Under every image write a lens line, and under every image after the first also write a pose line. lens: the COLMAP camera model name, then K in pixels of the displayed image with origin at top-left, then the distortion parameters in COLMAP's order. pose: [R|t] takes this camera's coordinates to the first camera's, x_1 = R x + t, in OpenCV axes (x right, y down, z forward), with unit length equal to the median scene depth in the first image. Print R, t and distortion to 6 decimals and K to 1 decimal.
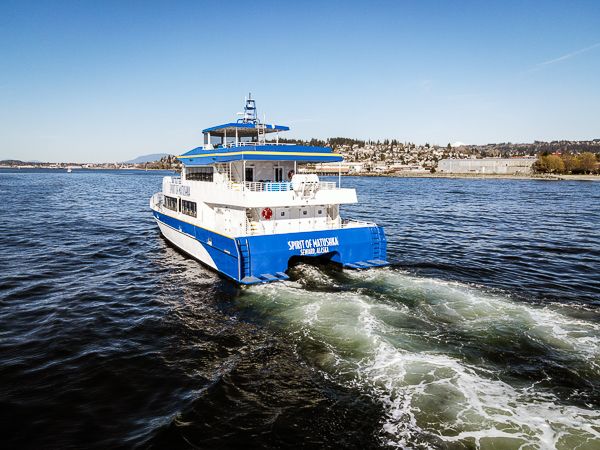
lens RADIAL K [[440.3, 0, 301.0], [0, 440.3, 229.1], [0, 0, 1]] dist [-0.050803, 0.071276]
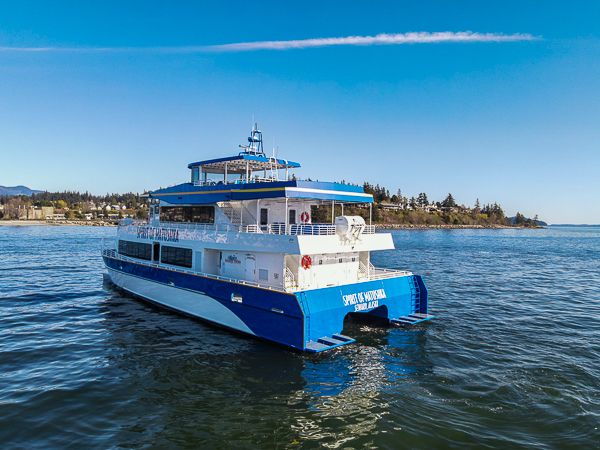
lens RADIAL K [[440.3, 0, 301.0], [0, 440.3, 229.1], [0, 0, 1]] dist [-0.050803, 0.071276]
pose [[0.970949, 0.011979, 0.238988, -0.283199], [0.013824, 0.994270, -0.106000, -0.009110], [-0.238888, 0.106225, 0.965220, 0.191066]]
